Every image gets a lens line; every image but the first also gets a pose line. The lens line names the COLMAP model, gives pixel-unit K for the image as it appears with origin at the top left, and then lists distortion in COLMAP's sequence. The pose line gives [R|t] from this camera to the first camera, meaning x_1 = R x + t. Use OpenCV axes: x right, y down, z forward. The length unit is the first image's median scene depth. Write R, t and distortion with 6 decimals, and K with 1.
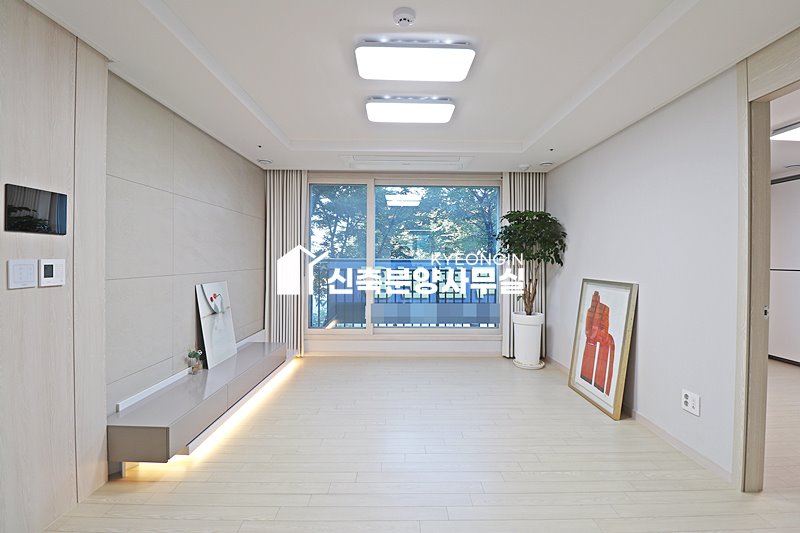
lens RADIAL K [[369.5, 0, 402.7], [0, 369.5, 263.0], [0, 0, 1]] dist [0.001527, -0.014241]
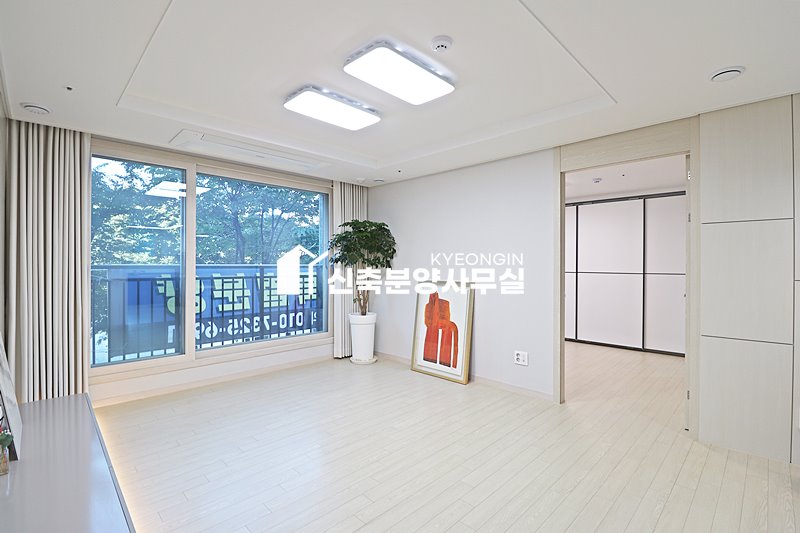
lens RADIAL K [[372.2, 0, 405.4], [0, 372.2, 266.4], [0, 0, 1]] dist [-0.014923, -0.000136]
pose [[0.710185, -0.007685, 0.703973, -0.513799], [0.007892, 0.999964, 0.002955, -0.009754], [-0.703971, 0.003457, 0.710221, 0.186700]]
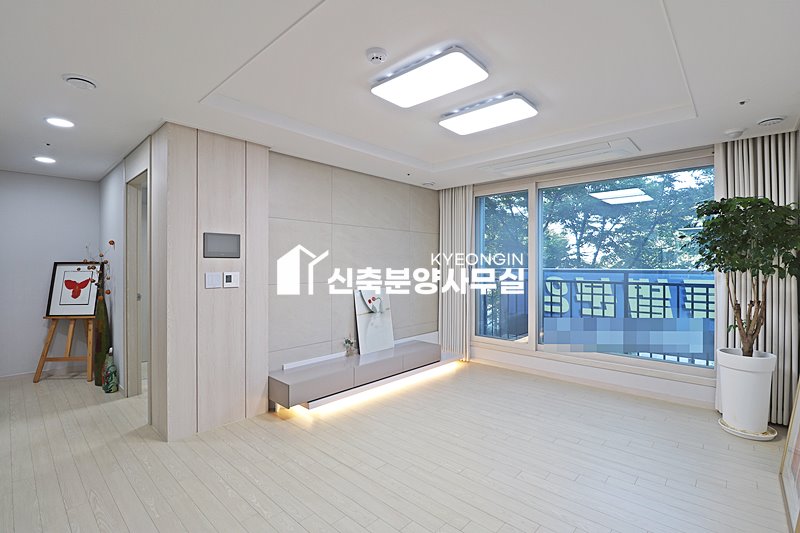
lens RADIAL K [[370.1, 0, 399.9], [0, 370.1, 263.8], [0, 0, 1]] dist [0.000004, -0.016161]
pose [[0.726113, -0.008603, -0.687522, 0.496244], [-0.002068, 0.999890, -0.014696, -0.014547], [0.687573, 0.012093, 0.726015, 0.152191]]
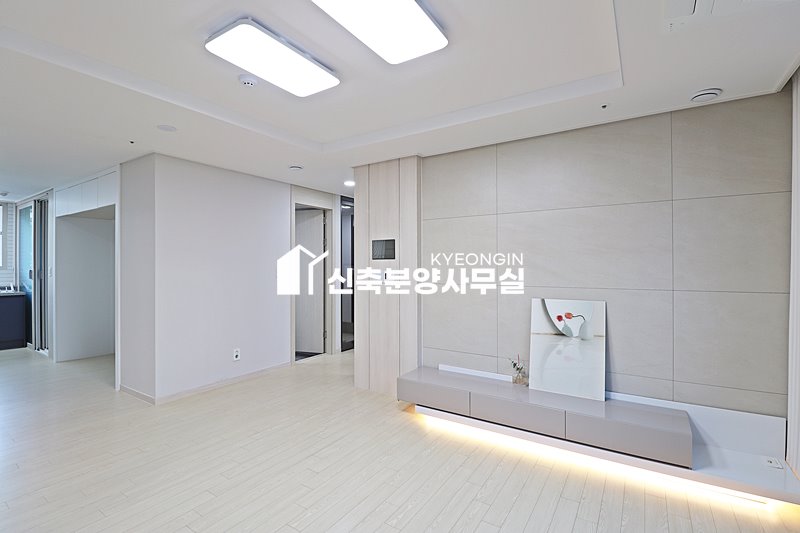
lens RADIAL K [[369.5, 0, 402.7], [0, 369.5, 263.0], [0, 0, 1]] dist [0.001527, -0.014241]
pose [[-0.553682, -0.012012, -0.832642, 0.464009], [-0.010489, 0.999917, -0.007450, -0.023663], [0.832662, 0.004608, -0.553762, 1.309657]]
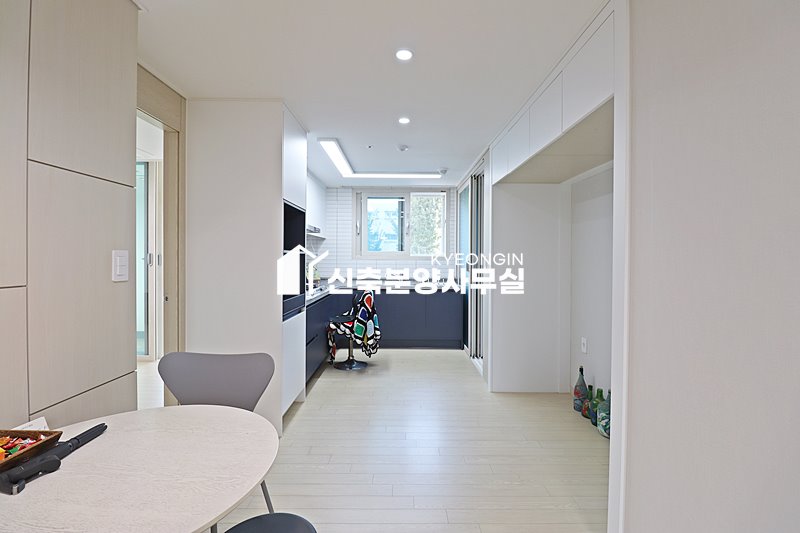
lens RADIAL K [[369.5, 0, 402.7], [0, 369.5, 263.0], [0, 0, 1]] dist [0.001527, -0.014241]
pose [[-0.999910, -0.013086, 0.002870, 0.233107], [-0.013011, 0.999608, 0.024770, -0.006326], [-0.003193, 0.024731, -0.999689, 0.252274]]
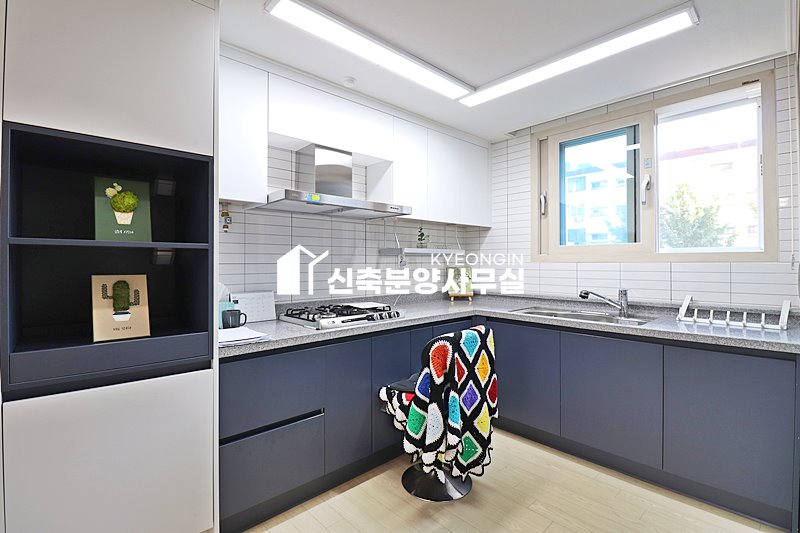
lens RADIAL K [[370.1, 0, 399.9], [0, 370.1, 263.8], [0, 0, 1]] dist [0.000004, -0.016161]
pose [[-0.672764, -0.007621, 0.739818, -0.035691], [0.007057, 0.999835, 0.016717, 0.012374], [-0.739823, 0.016468, -0.672600, -0.686945]]
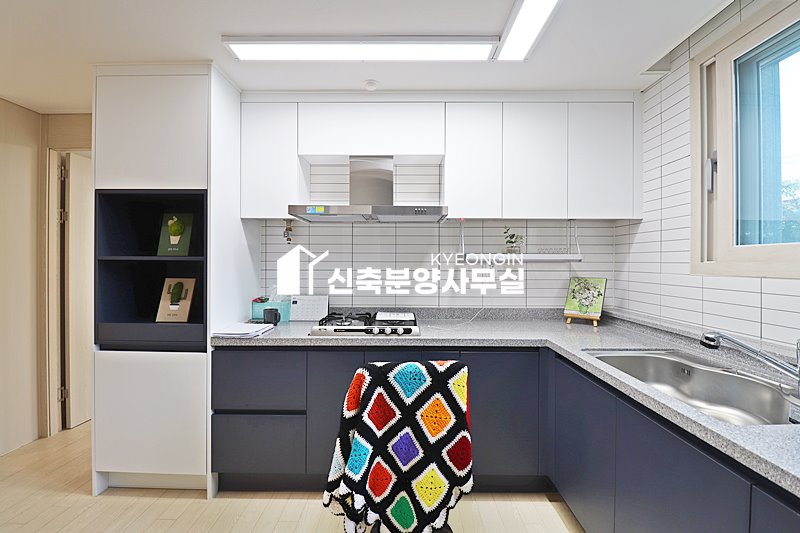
lens RADIAL K [[369.5, 0, 402.7], [0, 369.5, 263.0], [0, 0, 1]] dist [0.001527, -0.014241]
pose [[0.013398, -0.010839, 0.999851, -0.142781], [0.007946, 0.999911, 0.010733, -0.002091], [-0.999879, 0.007801, 0.013483, -1.208057]]
